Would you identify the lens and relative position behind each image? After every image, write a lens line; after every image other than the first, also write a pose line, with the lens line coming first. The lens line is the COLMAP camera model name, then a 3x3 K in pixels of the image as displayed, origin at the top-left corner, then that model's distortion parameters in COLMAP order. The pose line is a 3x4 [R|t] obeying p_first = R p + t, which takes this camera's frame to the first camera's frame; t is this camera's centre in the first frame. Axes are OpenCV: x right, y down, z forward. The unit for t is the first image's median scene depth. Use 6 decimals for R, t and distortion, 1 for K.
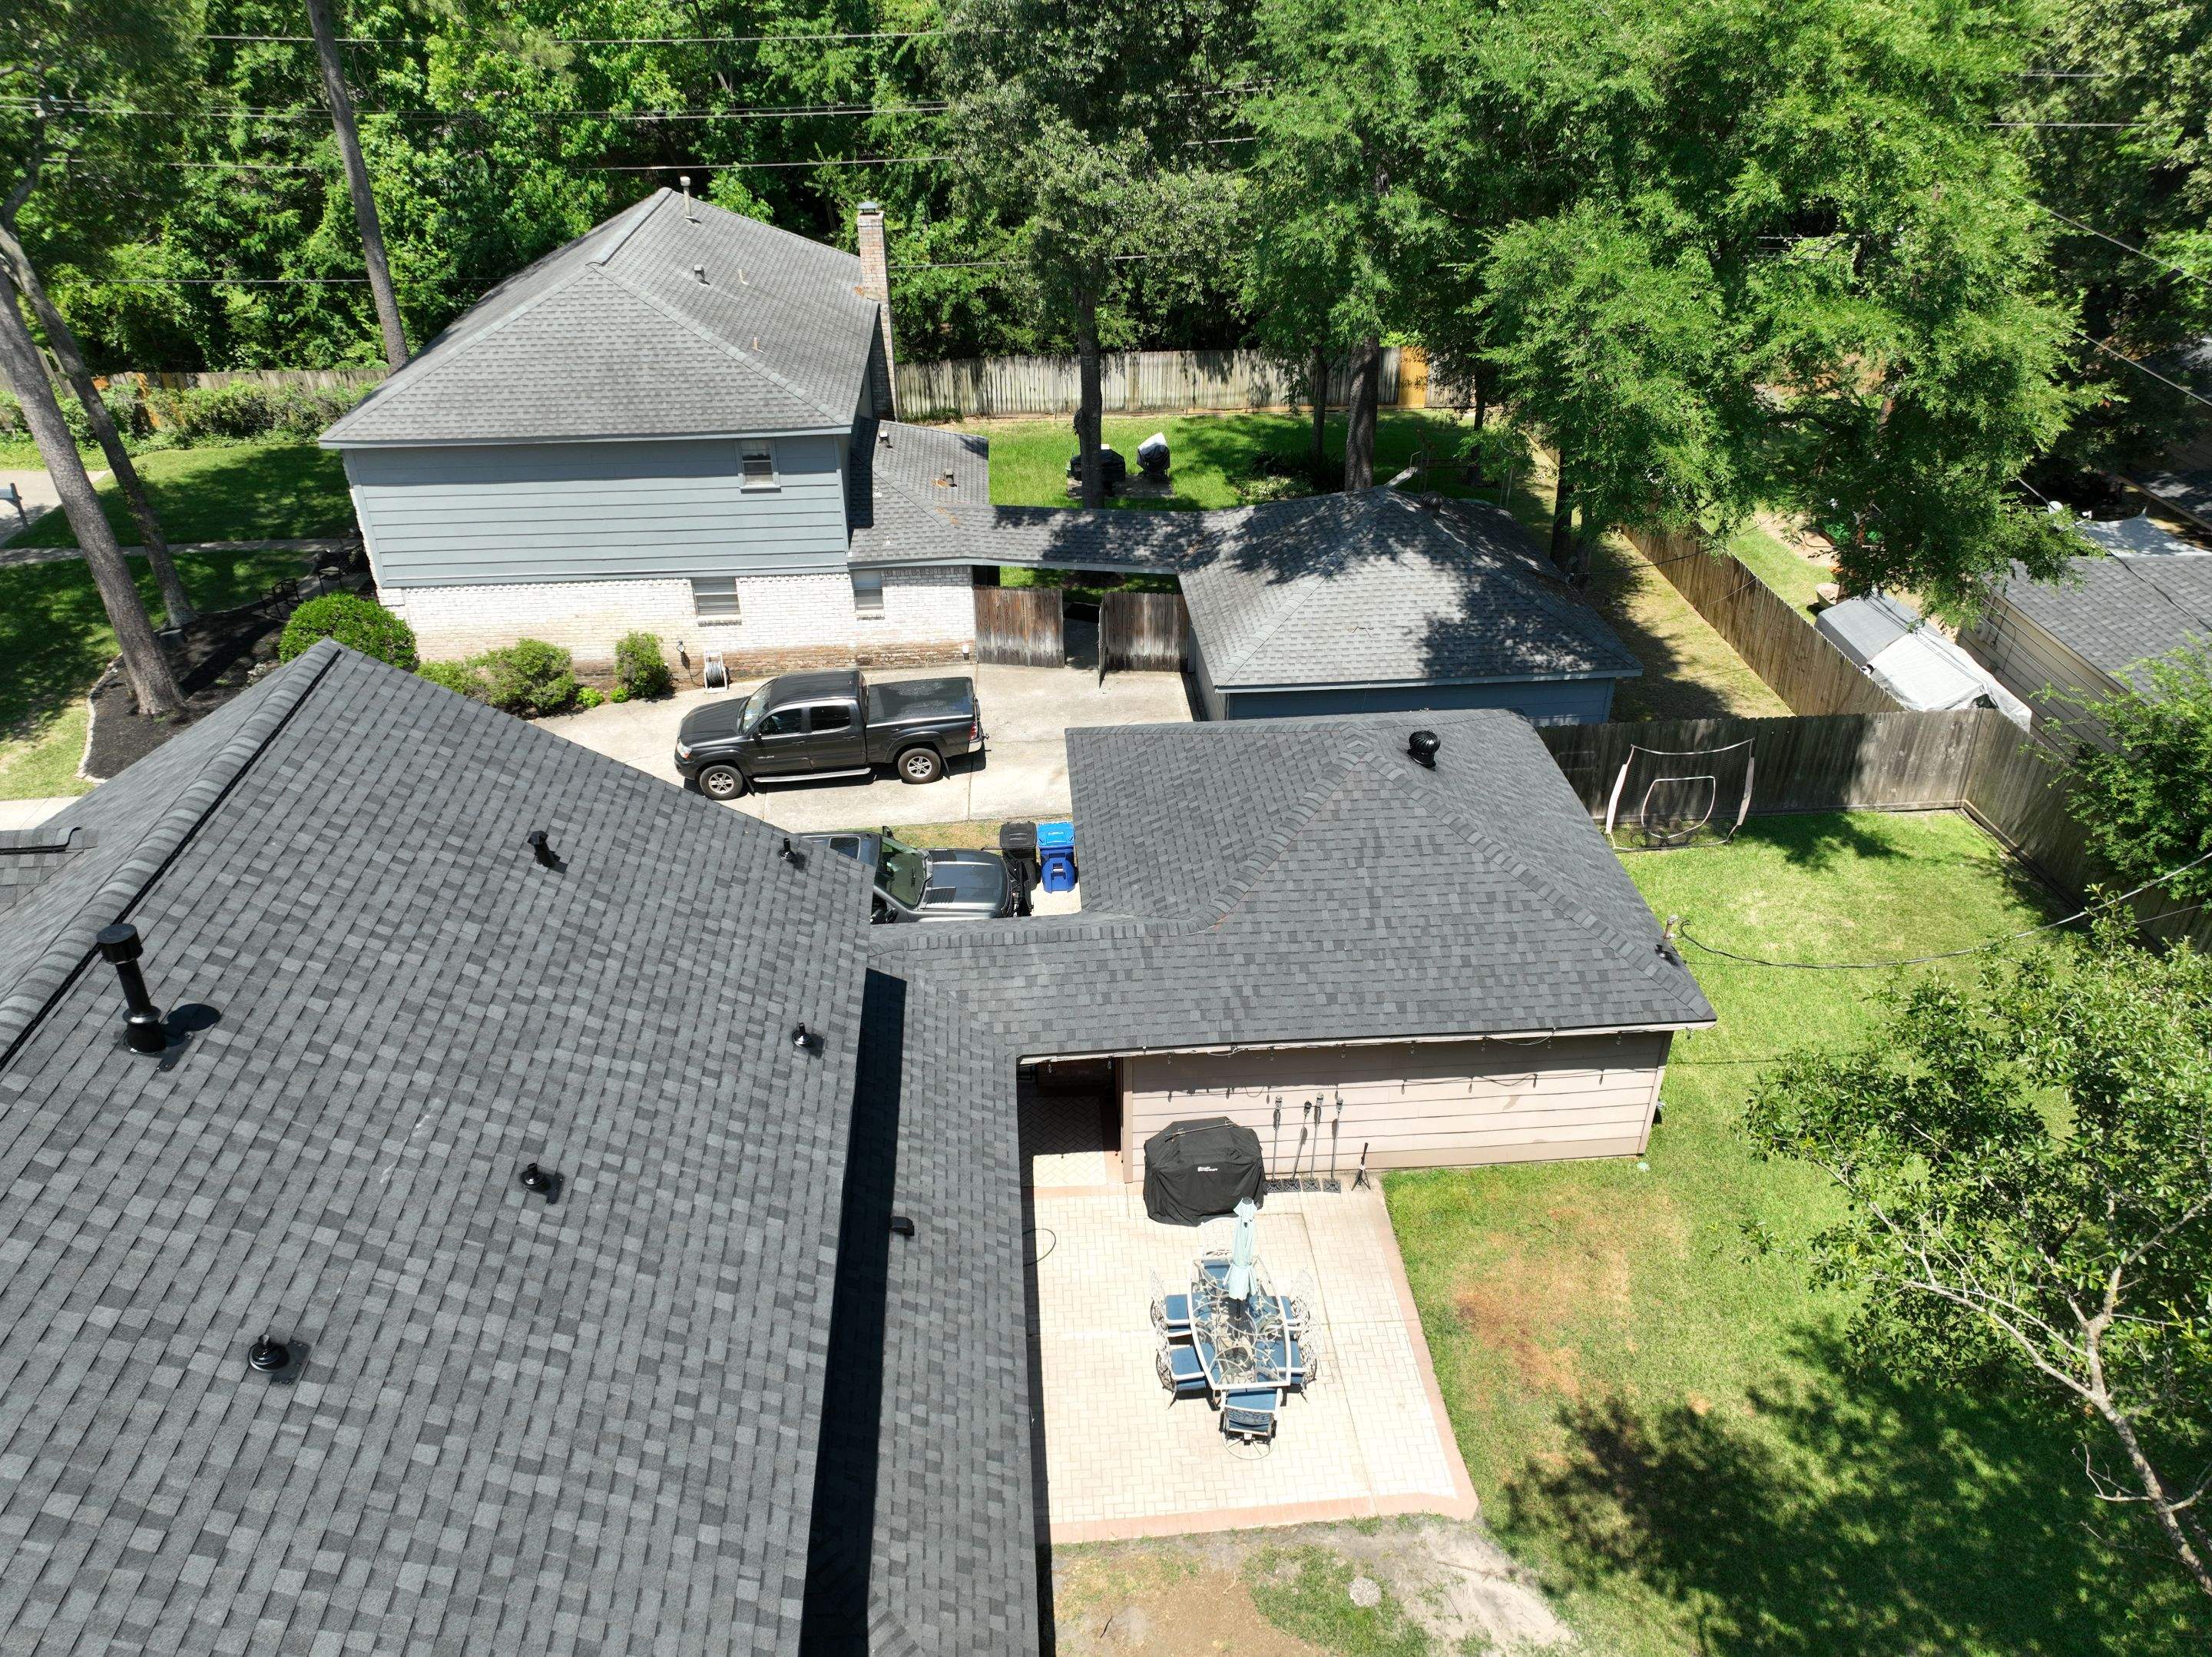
lens RADIAL K [[1552.2, 0, 1104.6], [0, 1552.2, 828.2], [0, 0, 1]] dist [-0.002020, 0.017598]
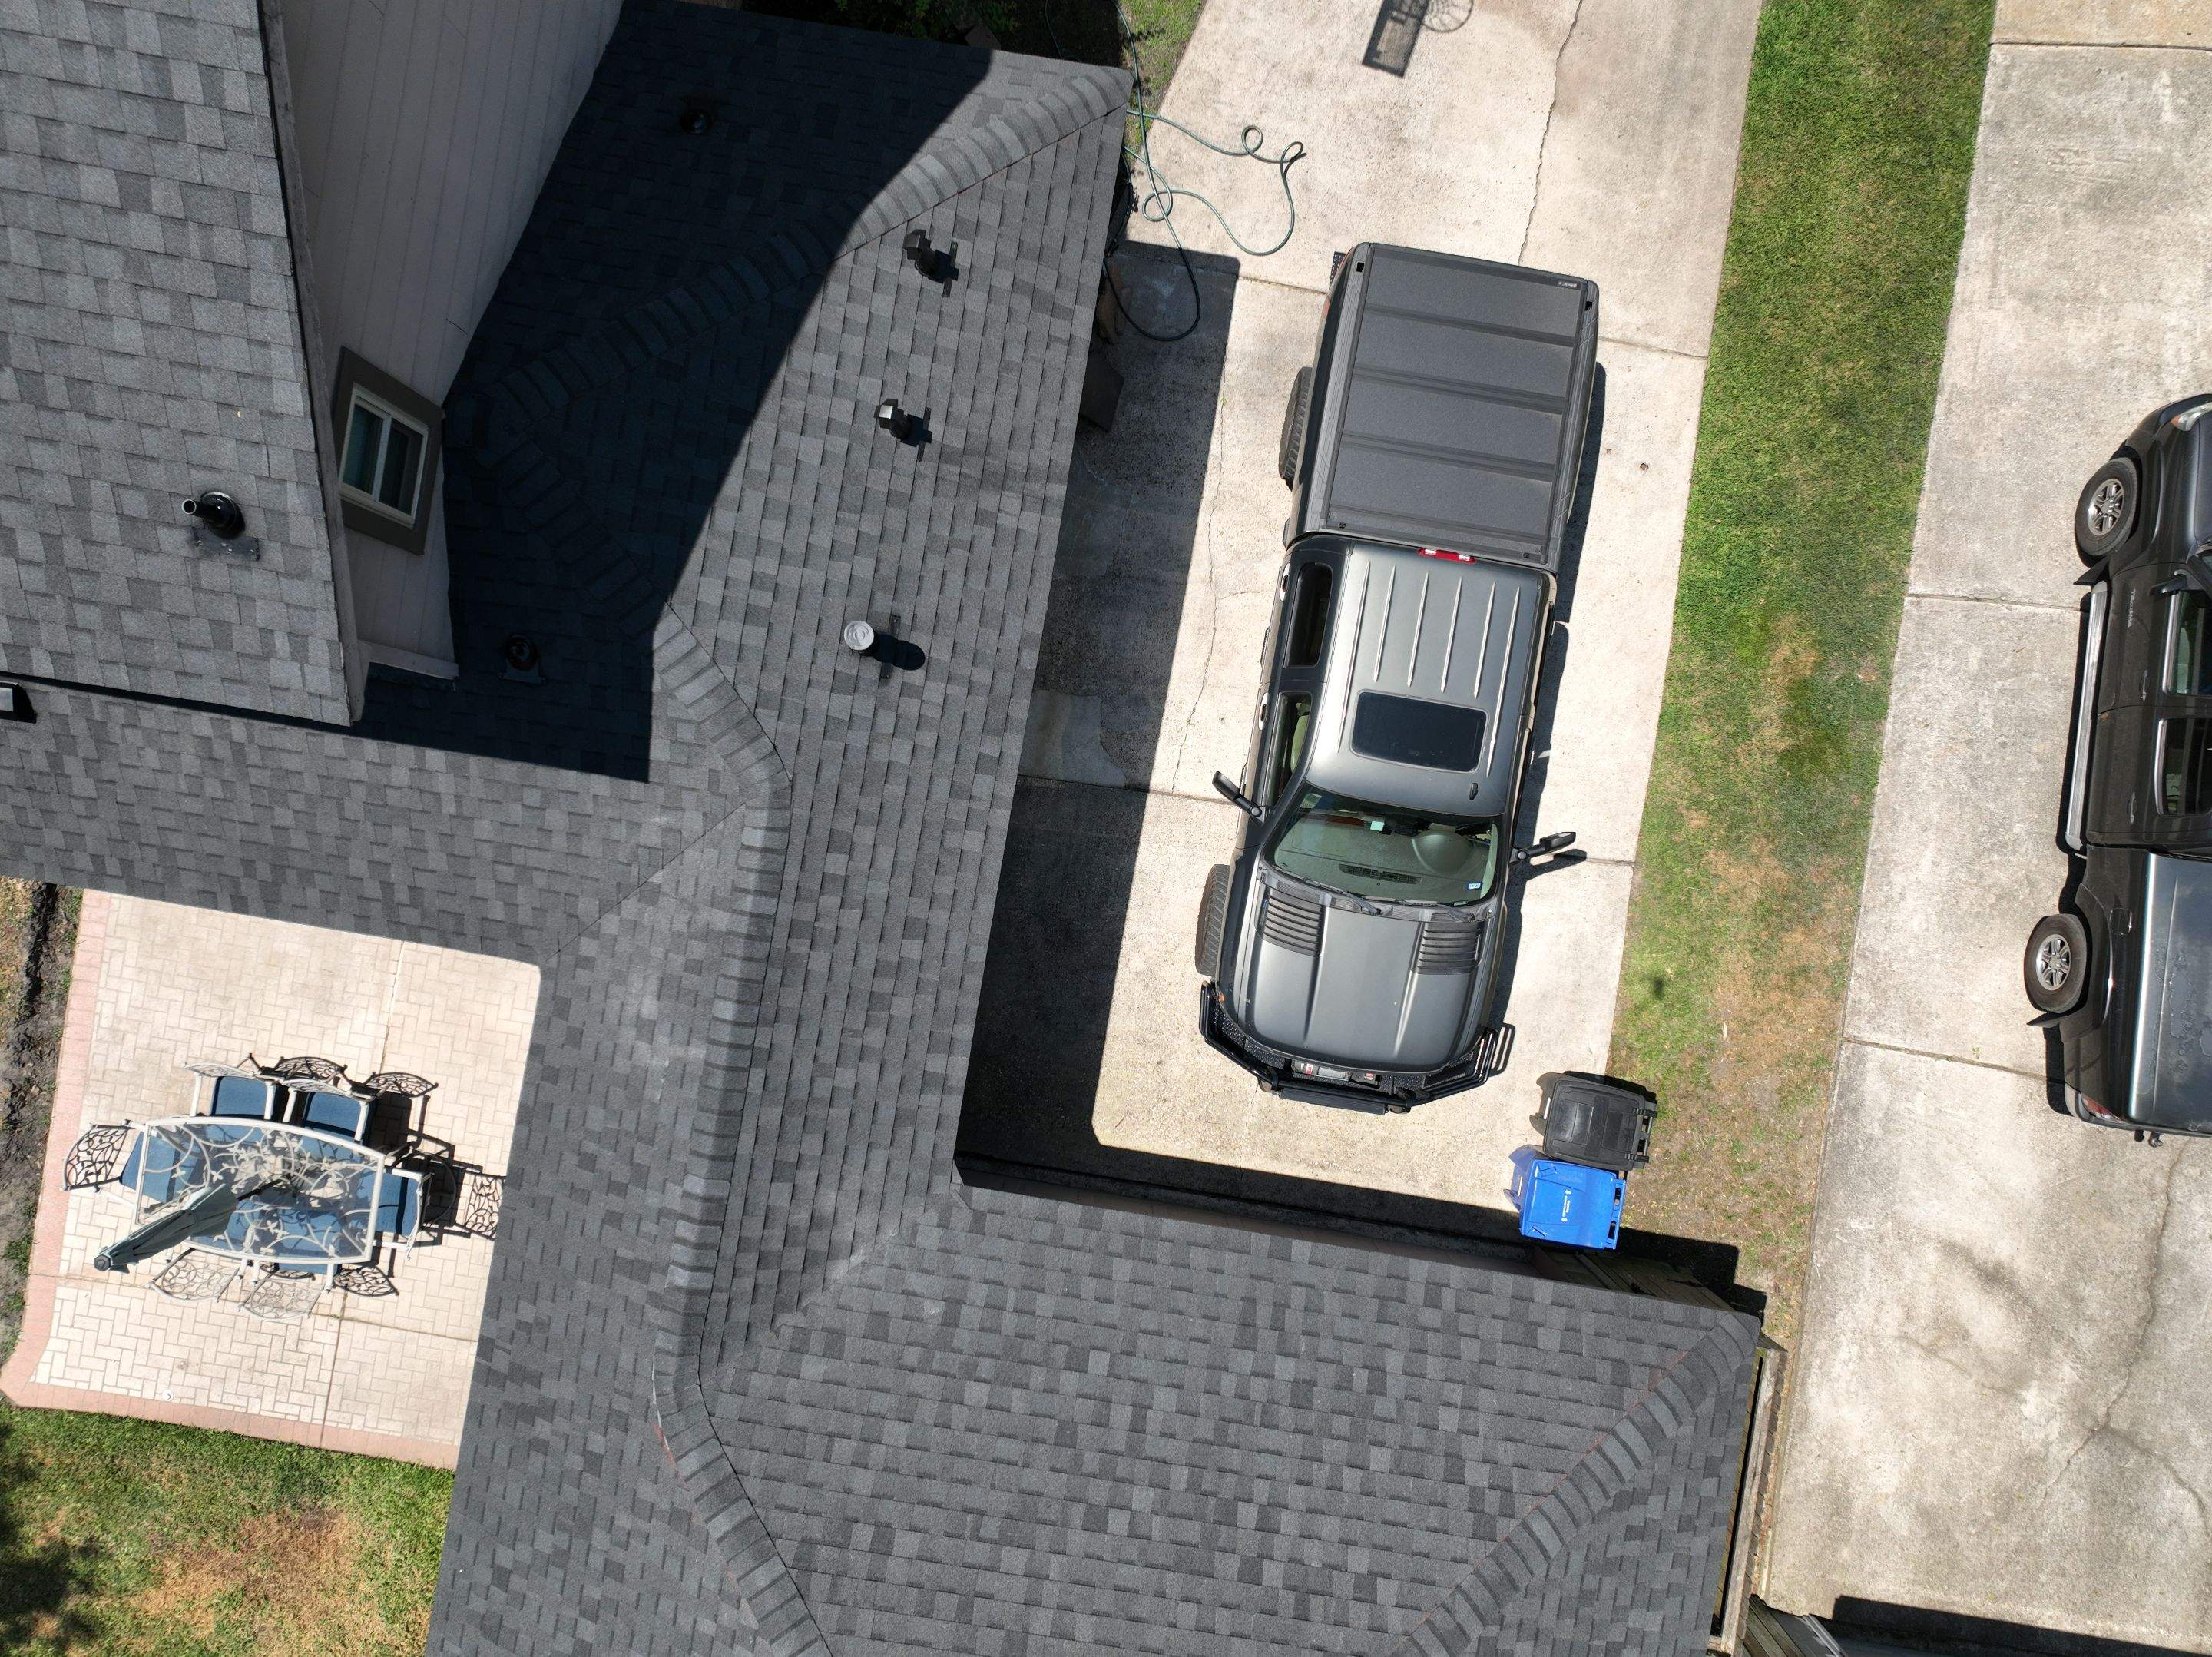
lens RADIAL K [[1552.2, 0, 1101.8], [0, 1552.2, 828.1], [0, 0, 1]] dist [-0.002020, 0.017598]
pose [[-0.231184, 0.972774, 0.016273, -0.144846], [-0.506645, -0.134652, 0.851575, -0.378233], [0.830581, 0.188626, 0.523980, 0.785542]]
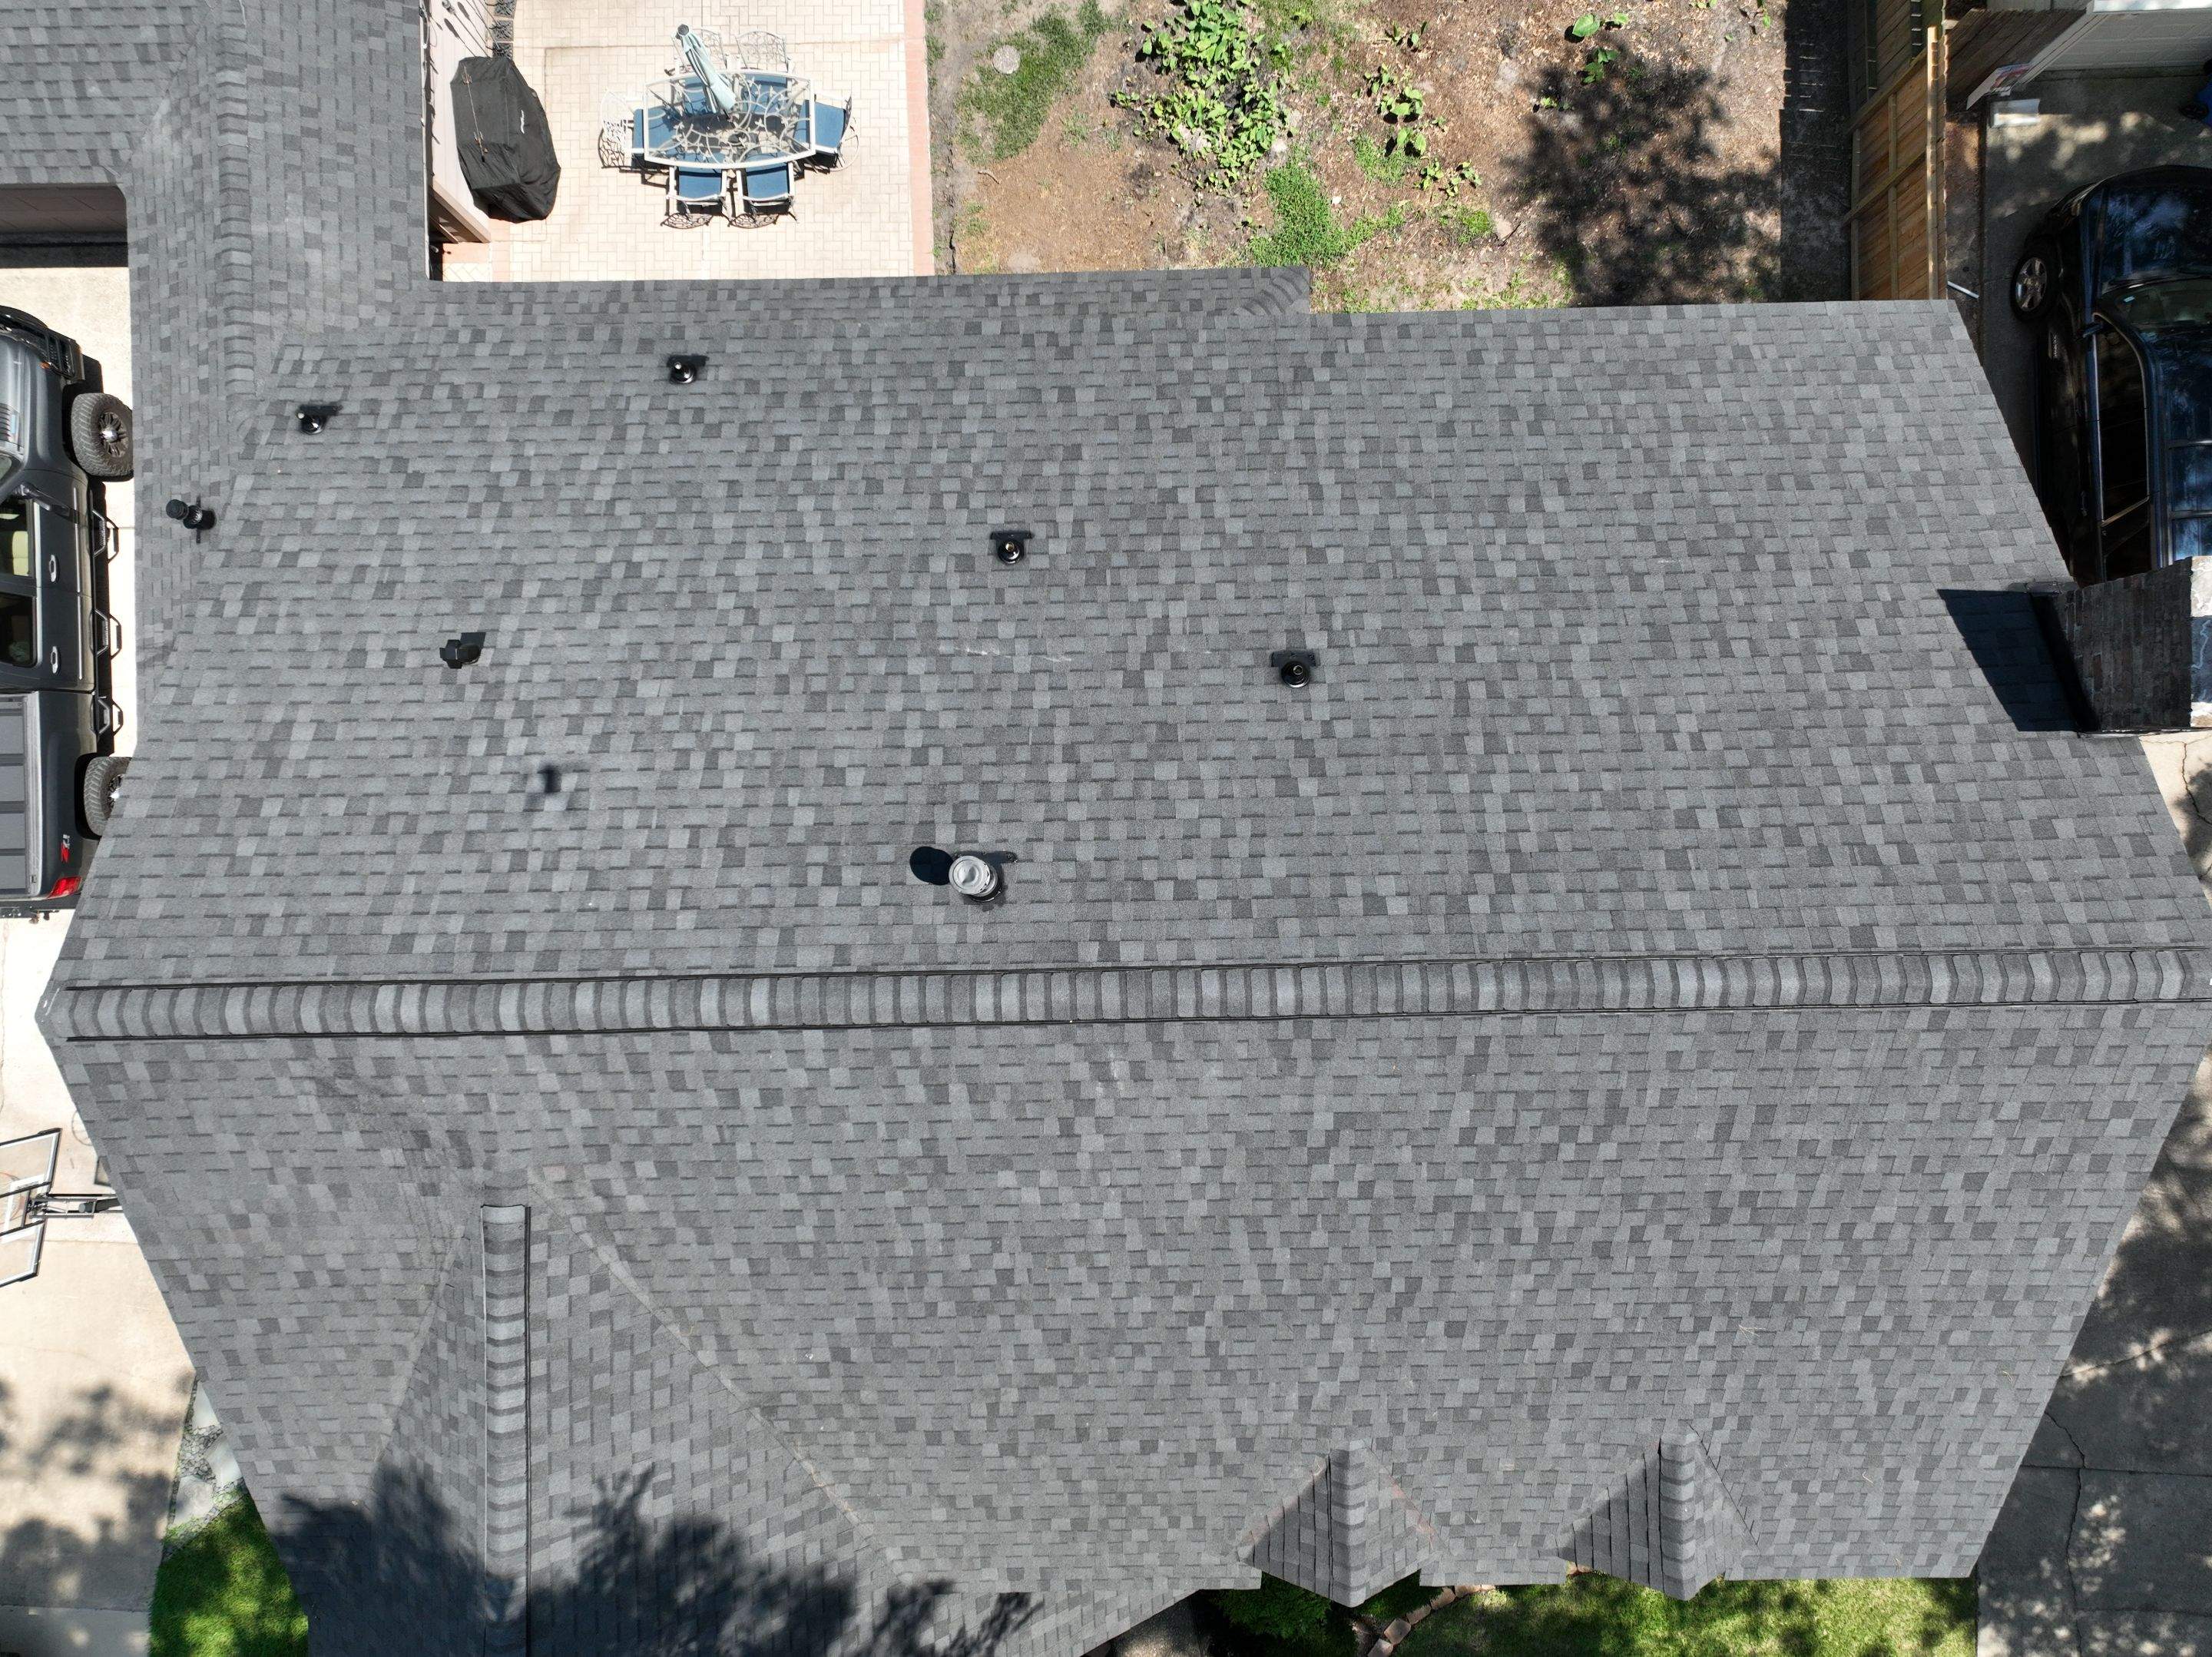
lens RADIAL K [[1552.2, 0, 1104.6], [0, 1552.2, 823.8], [0, 0, 1]] dist [-0.002020, 0.017598]
pose [[0.055017, -0.998458, 0.007349, -0.298134], [0.528847, 0.035382, 0.847979, -0.314914], [-0.846932, -0.042766, 0.529978, 0.228447]]
